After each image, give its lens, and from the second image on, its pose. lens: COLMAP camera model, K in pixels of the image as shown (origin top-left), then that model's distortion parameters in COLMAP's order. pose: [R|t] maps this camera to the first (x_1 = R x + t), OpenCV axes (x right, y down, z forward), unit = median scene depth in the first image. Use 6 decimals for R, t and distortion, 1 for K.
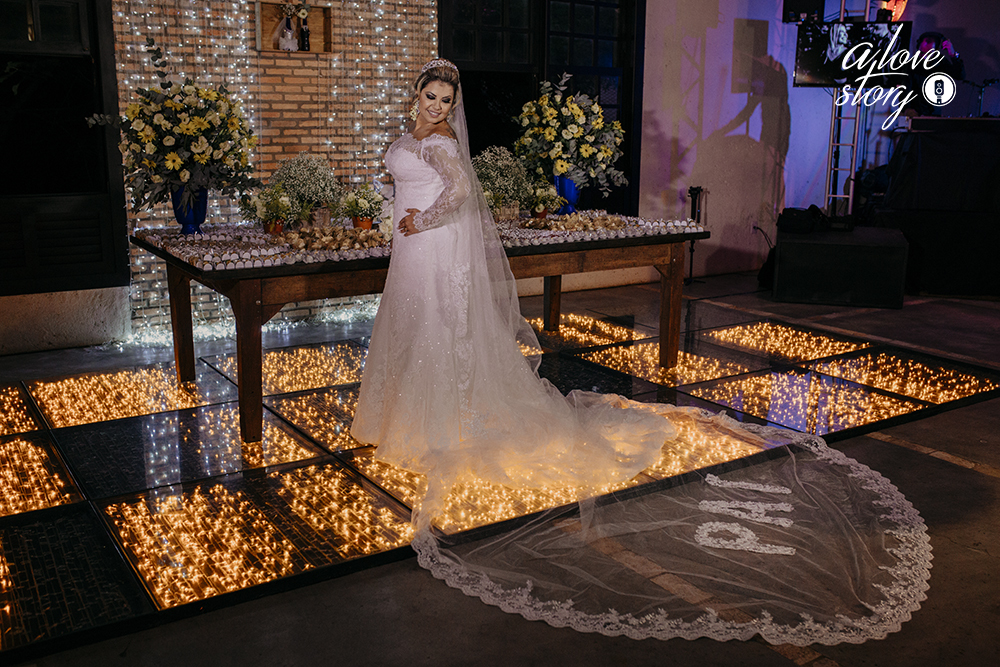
lens RADIAL K [[967.4, 0, 500.0], [0, 967.4, 333.5], [0, 0, 1]] dist [-0.035632, 0.001623]
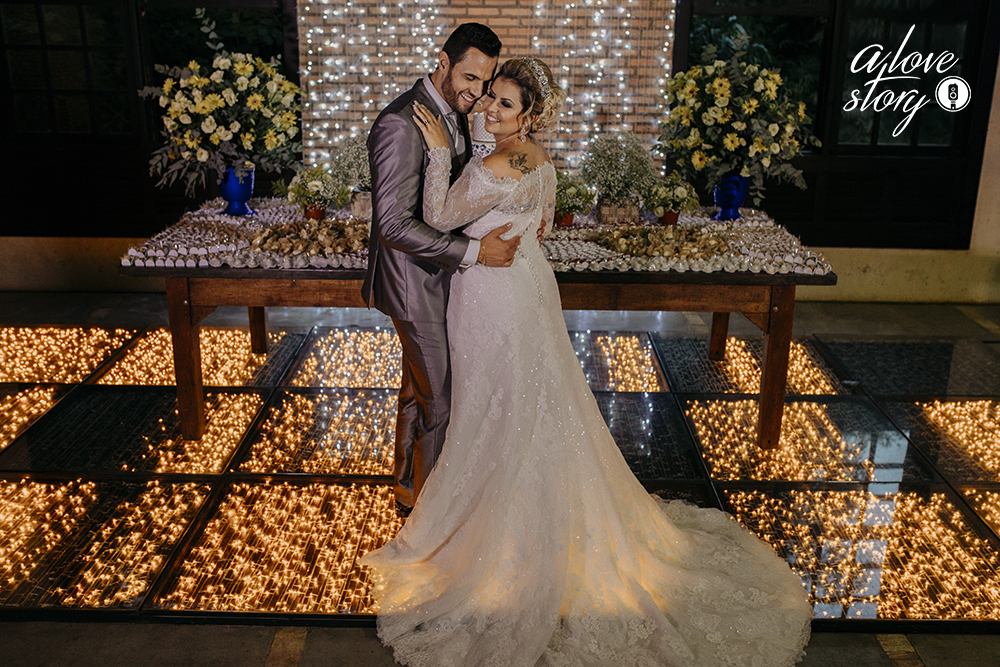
lens RADIAL K [[1023.4, 0, 500.0], [0, 1023.4, 333.5], [0, 0, 1]] dist [-0.035397, -0.002488]
pose [[0.831261, 0.171890, -0.528638, 0.358321], [-0.126093, 0.984507, 0.121844, -0.107522], [0.541392, -0.034627, 0.840057, 0.209194]]
